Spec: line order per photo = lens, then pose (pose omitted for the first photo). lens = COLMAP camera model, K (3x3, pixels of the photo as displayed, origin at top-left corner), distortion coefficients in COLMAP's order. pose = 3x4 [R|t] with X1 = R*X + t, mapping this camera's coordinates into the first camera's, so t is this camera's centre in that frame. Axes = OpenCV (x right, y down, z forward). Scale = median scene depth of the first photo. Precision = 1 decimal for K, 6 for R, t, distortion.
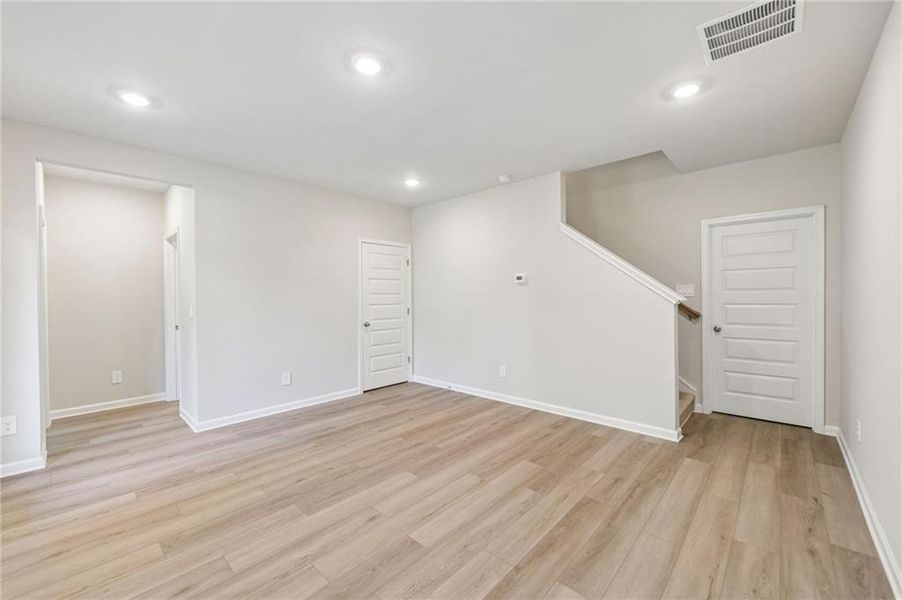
lens RADIAL K [[359.0, 0, 455.9], [0, 359.0, 296.5], [0, 0, 1]] dist [-0.009881, -0.000102]
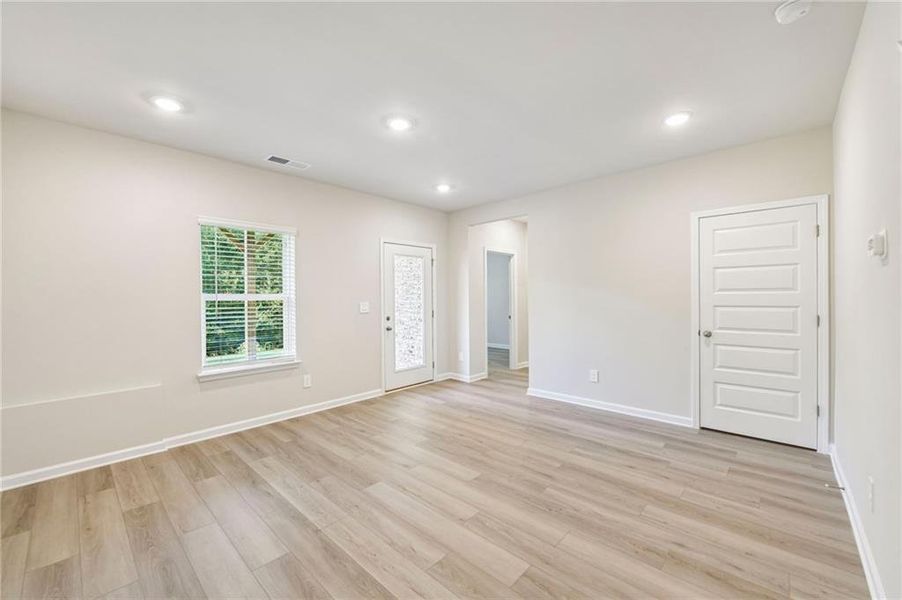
lens RADIAL K [[359.0, 0, 441.5], [0, 359.0, 291.3], [0, 0, 1]] dist [-0.009881, -0.000102]
pose [[-0.025089, -0.006331, -0.999665, 0.815762], [0.008141, 0.999945, -0.006537, -0.009343], [0.999652, -0.008302, -0.025036, 0.878228]]
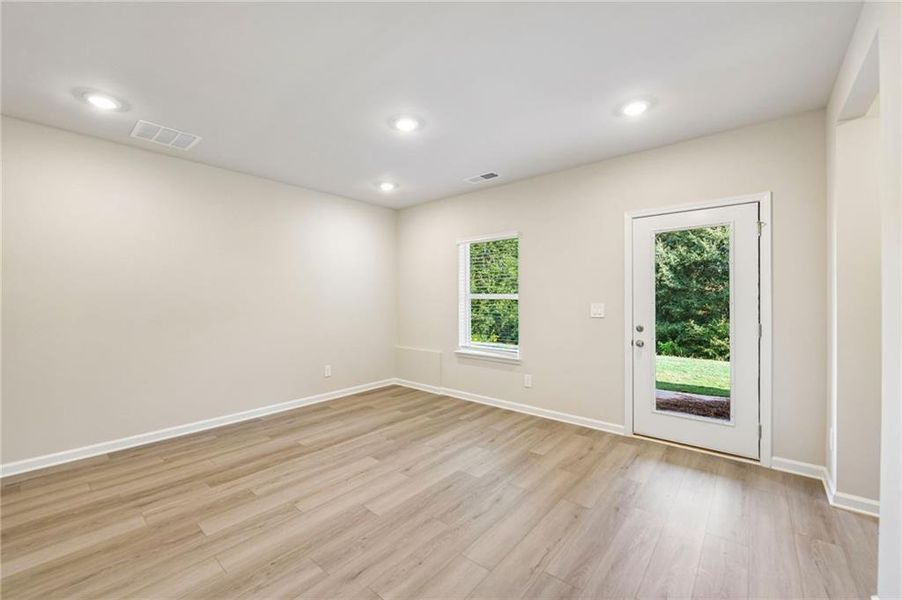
lens RADIAL K [[359.0, 0, 457.5], [0, 359.0, 295.6], [0, 0, 1]] dist [-0.009881, -0.000102]
pose [[-0.998835, 0.009712, -0.047266, -0.270055], [0.009828, 0.999949, -0.002207, -0.004917], [0.047242, -0.002669, -0.998880, 1.733741]]
